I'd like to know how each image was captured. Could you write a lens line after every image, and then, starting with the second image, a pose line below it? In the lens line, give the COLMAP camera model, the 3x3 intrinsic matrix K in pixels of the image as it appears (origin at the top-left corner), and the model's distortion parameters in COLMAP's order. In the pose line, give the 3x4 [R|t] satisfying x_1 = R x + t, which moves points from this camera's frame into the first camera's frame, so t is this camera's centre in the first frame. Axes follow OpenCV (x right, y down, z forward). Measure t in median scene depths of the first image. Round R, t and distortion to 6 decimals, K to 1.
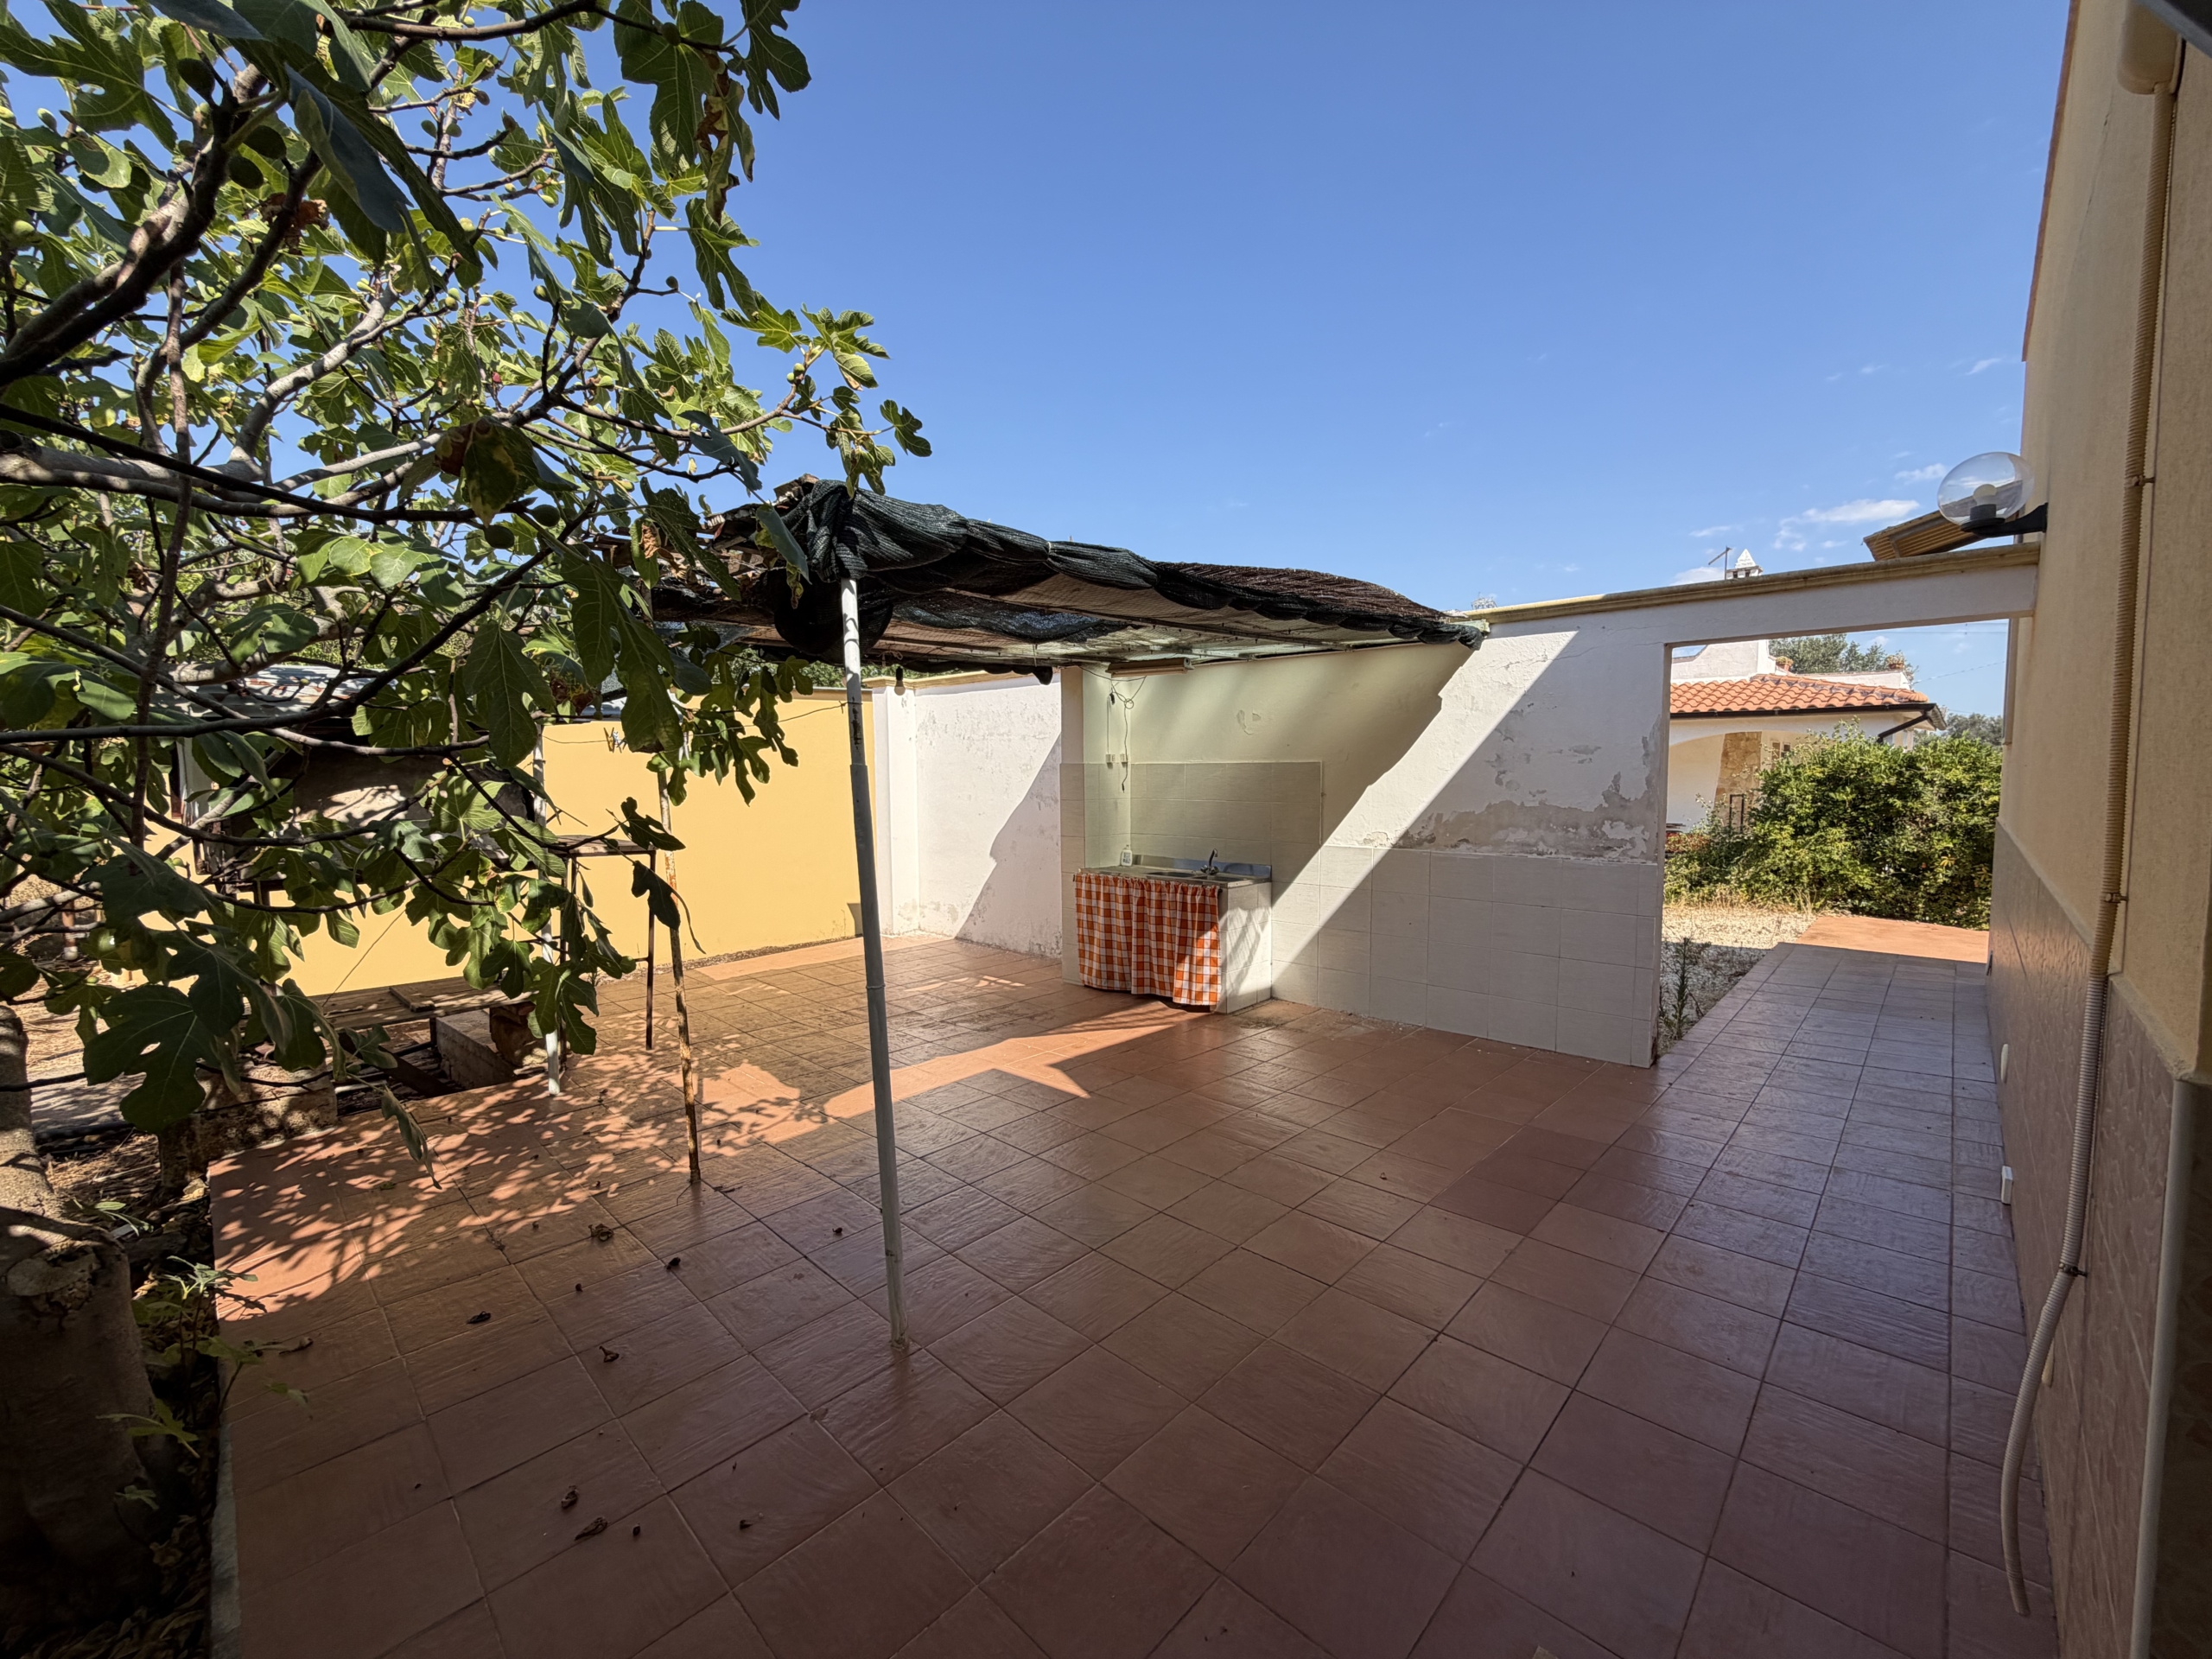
lens RADIAL K [[883.1, 0, 1115.9], [0, 883.1, 835.8], [0, 0, 1]] dist [-0.000210, 0.000480]
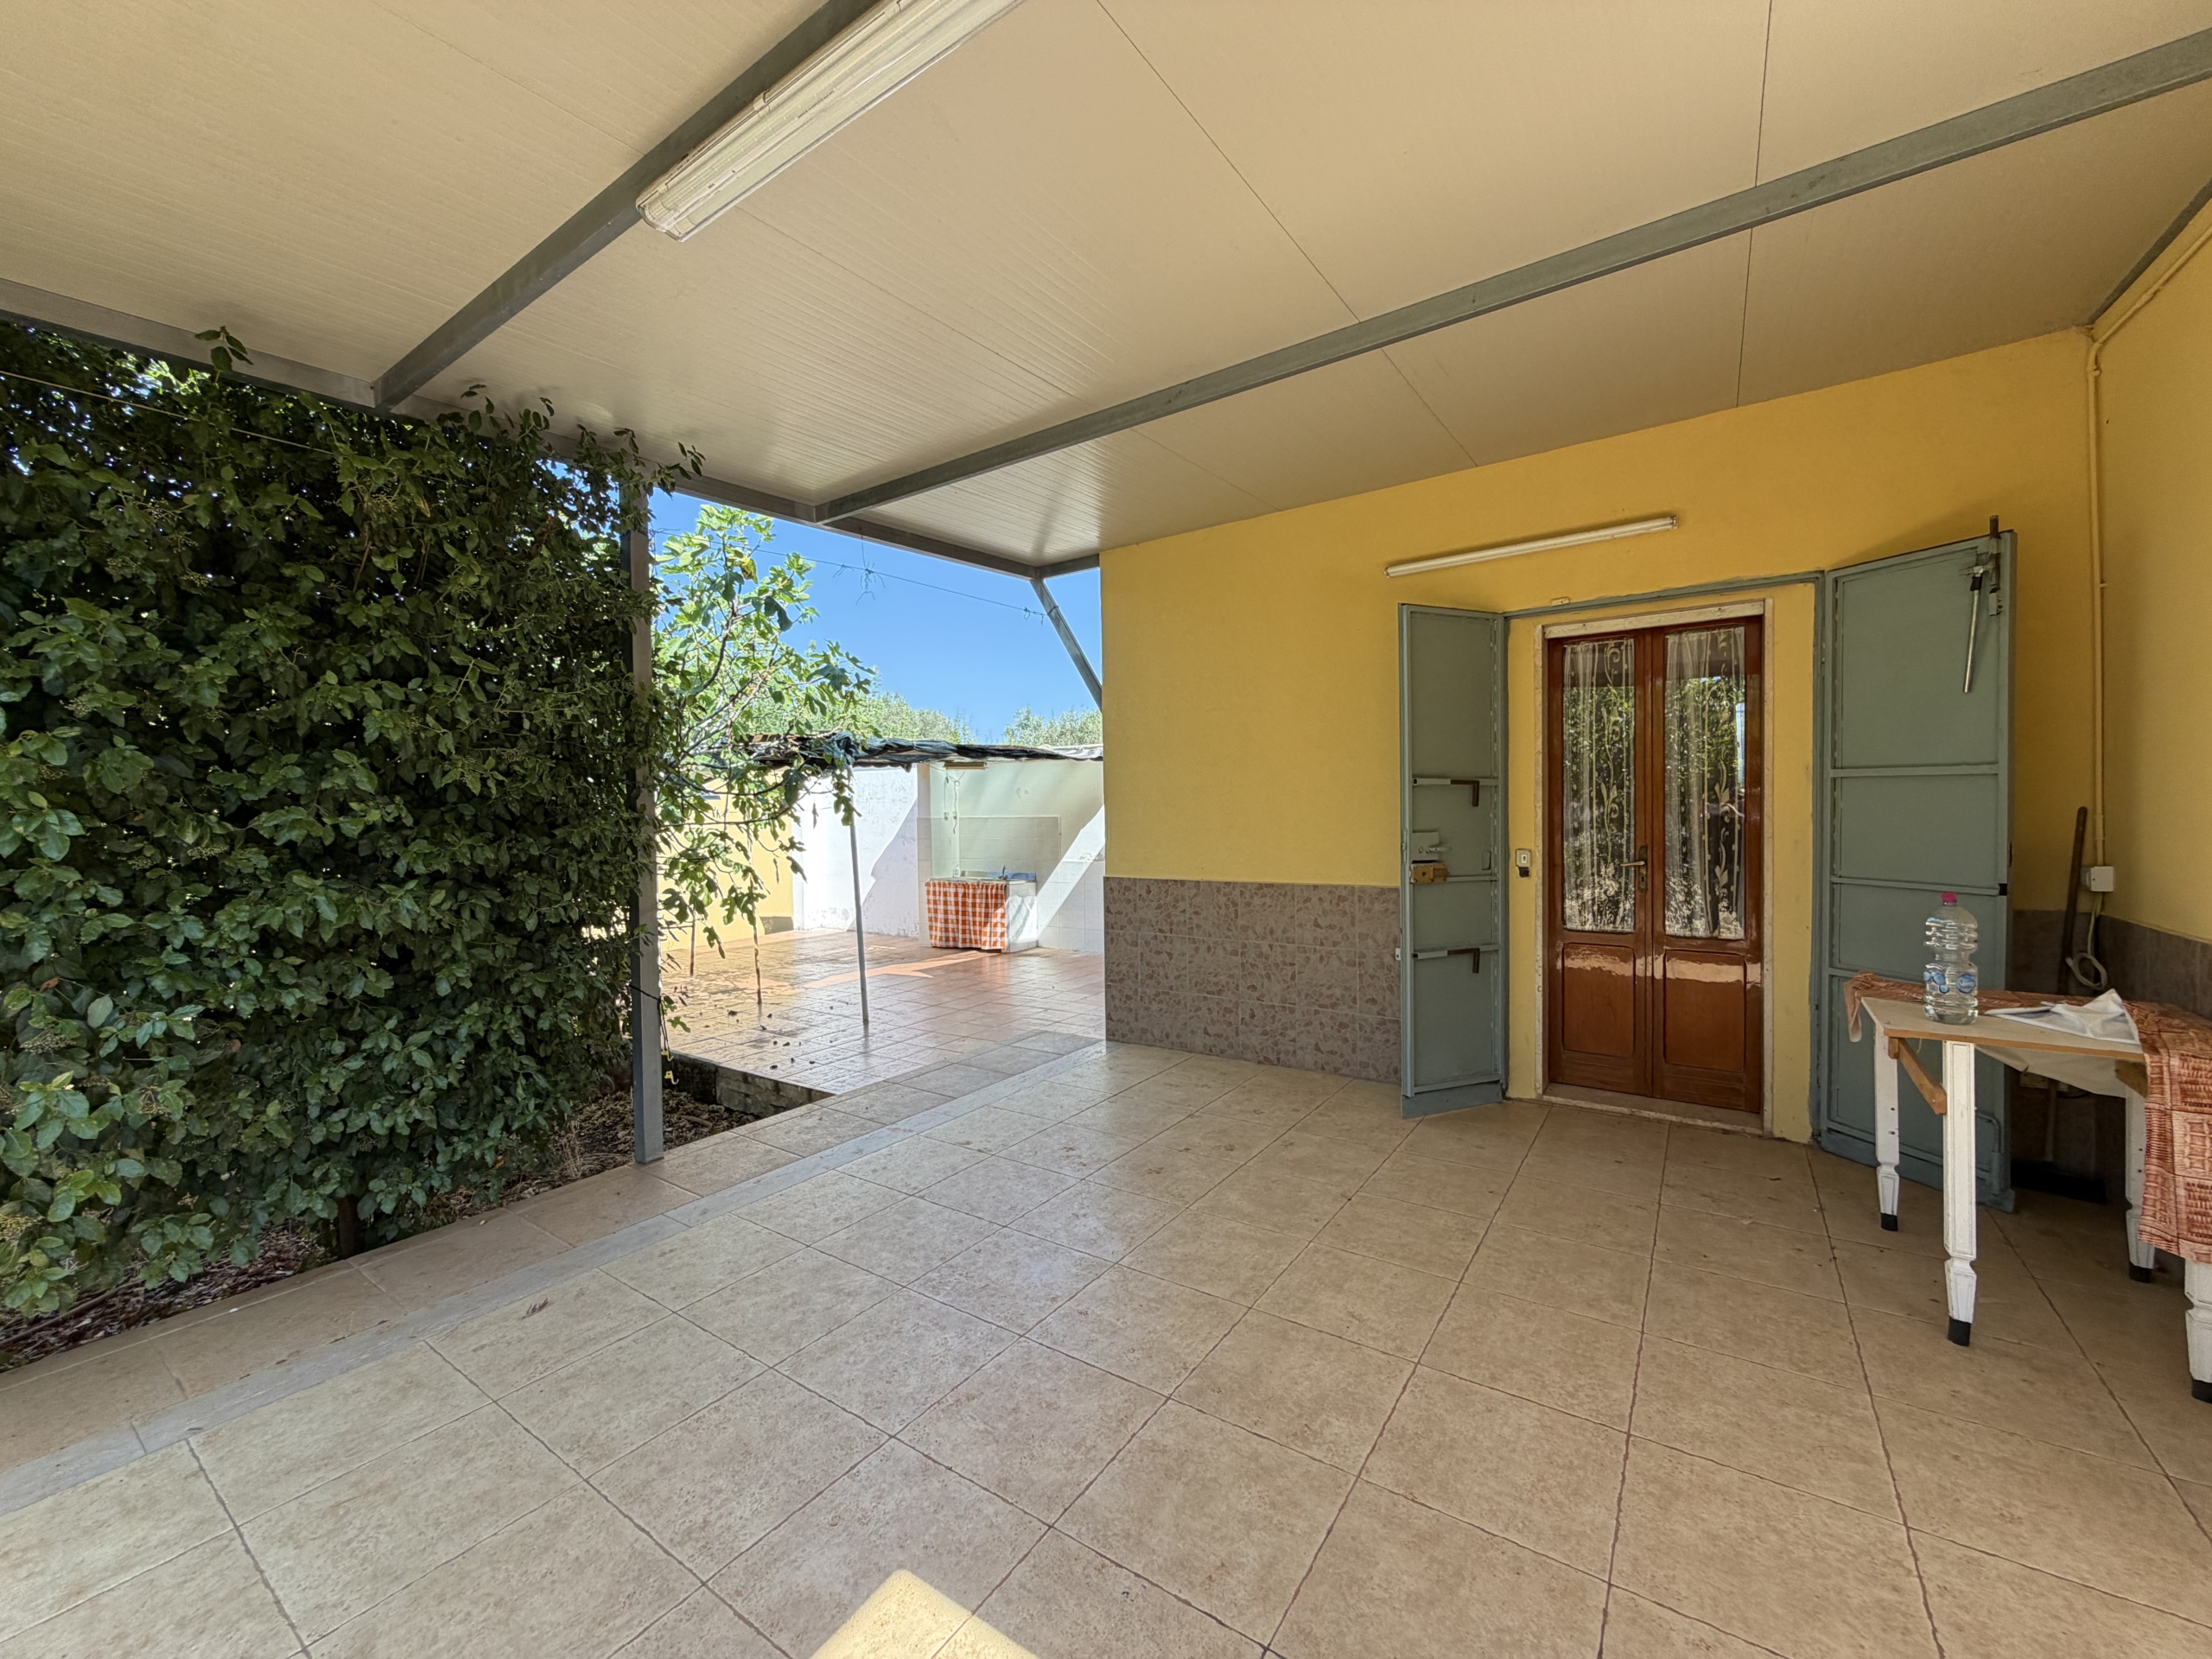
lens RADIAL K [[883.1, 0, 1100.1], [0, 883.1, 830.1], [0, 0, 1]] dist [-0.000210, 0.000480]
pose [[0.989386, -0.009916, 0.144972, 0.042729], [0.017808, 0.998423, -0.053246, 0.042758], [-0.144215, 0.055262, 0.988002, -0.795800]]
